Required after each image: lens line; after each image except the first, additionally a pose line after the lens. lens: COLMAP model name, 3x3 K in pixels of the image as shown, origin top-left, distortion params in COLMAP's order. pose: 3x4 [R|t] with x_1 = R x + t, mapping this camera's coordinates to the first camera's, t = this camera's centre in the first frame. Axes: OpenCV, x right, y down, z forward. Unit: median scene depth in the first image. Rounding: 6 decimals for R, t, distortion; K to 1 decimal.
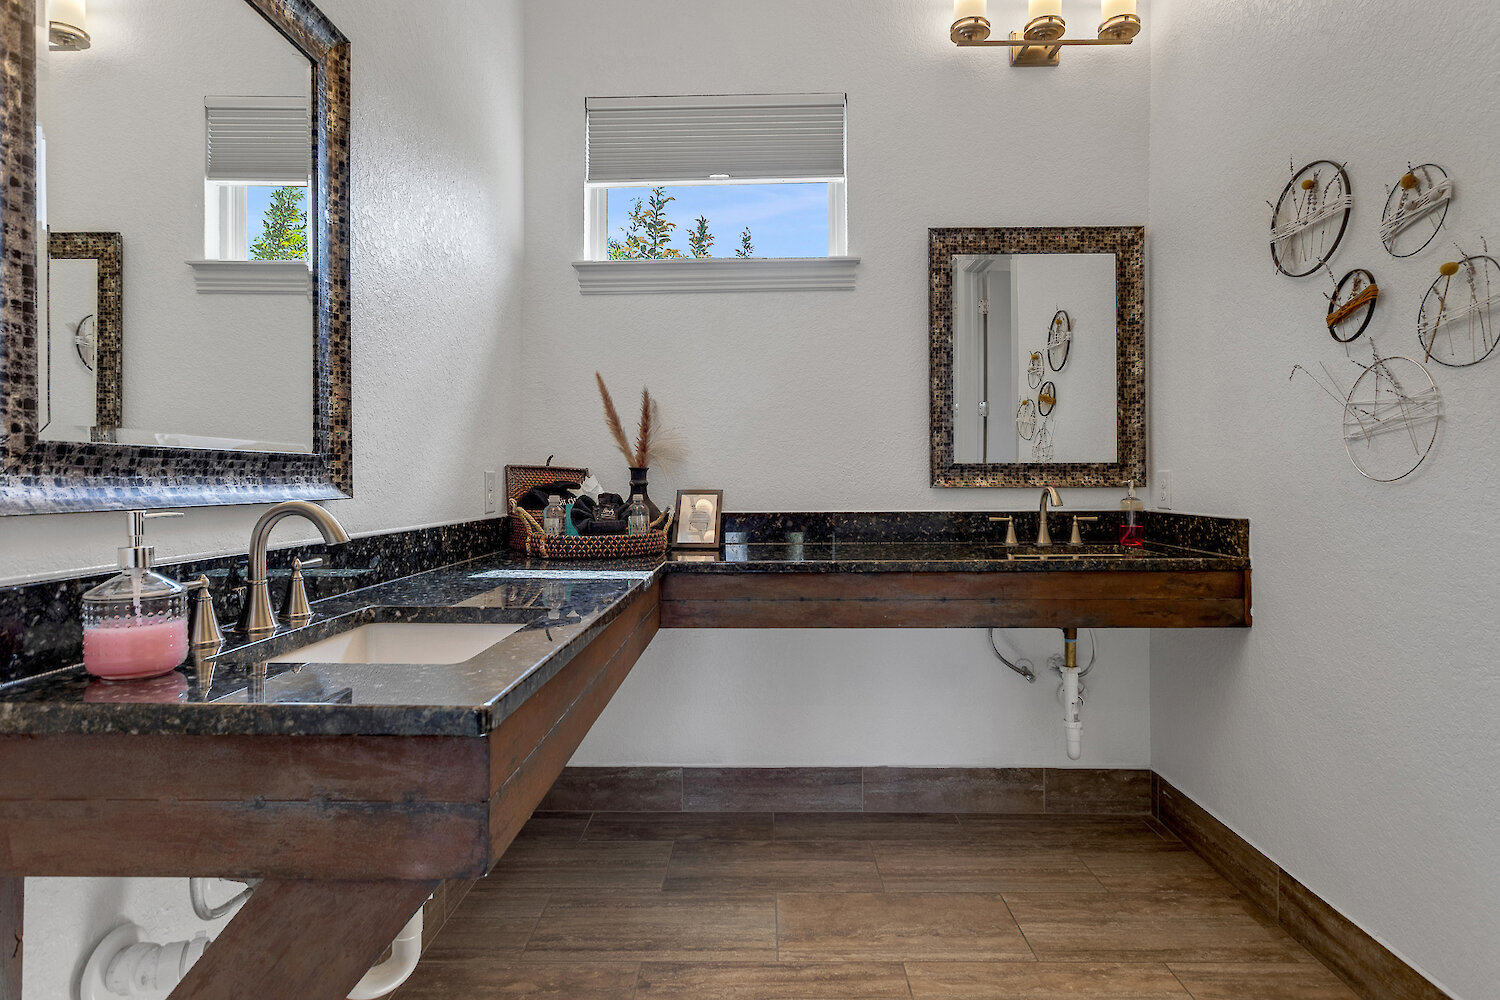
lens RADIAL K [[774.3, 0, 750.4], [0, 774.3, 485.8], [0, 0, 1]] dist [-0.002243, 0.000110]
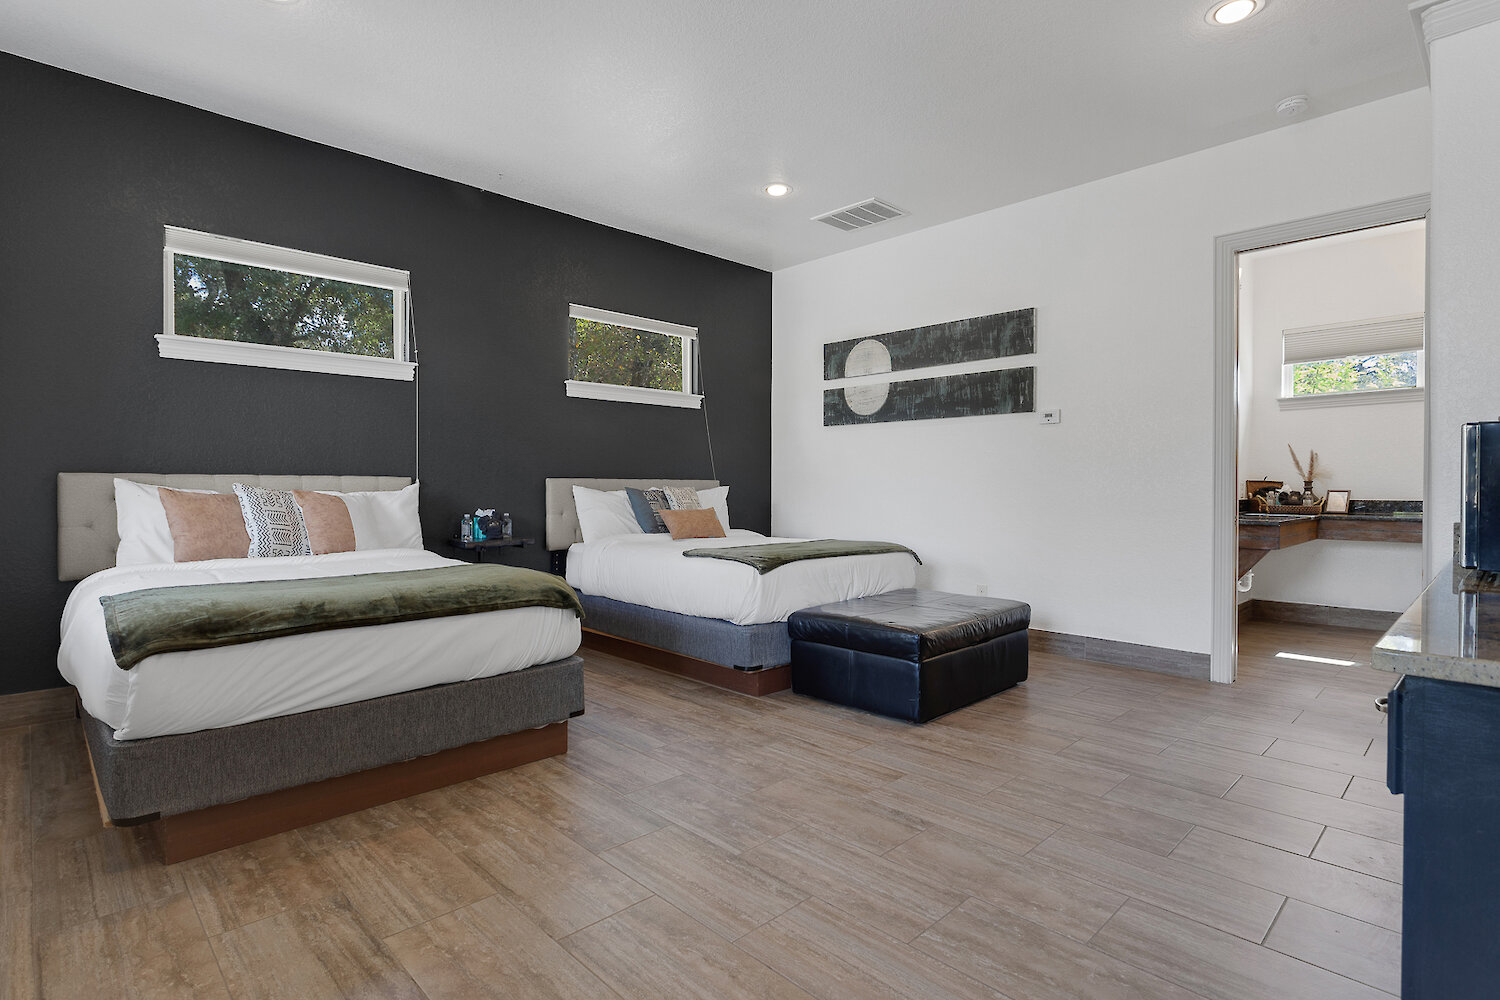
lens RADIAL K [[774.3, 0, 747.7], [0, 774.3, 493.9], [0, 0, 1]] dist [-0.002243, 0.000110]
pose [[0.723847, 0.009128, -0.689900, 0.283597], [-0.012847, 0.999917, -0.000248, 0.044010], [0.689841, 0.009043, 0.723905, -2.167693]]
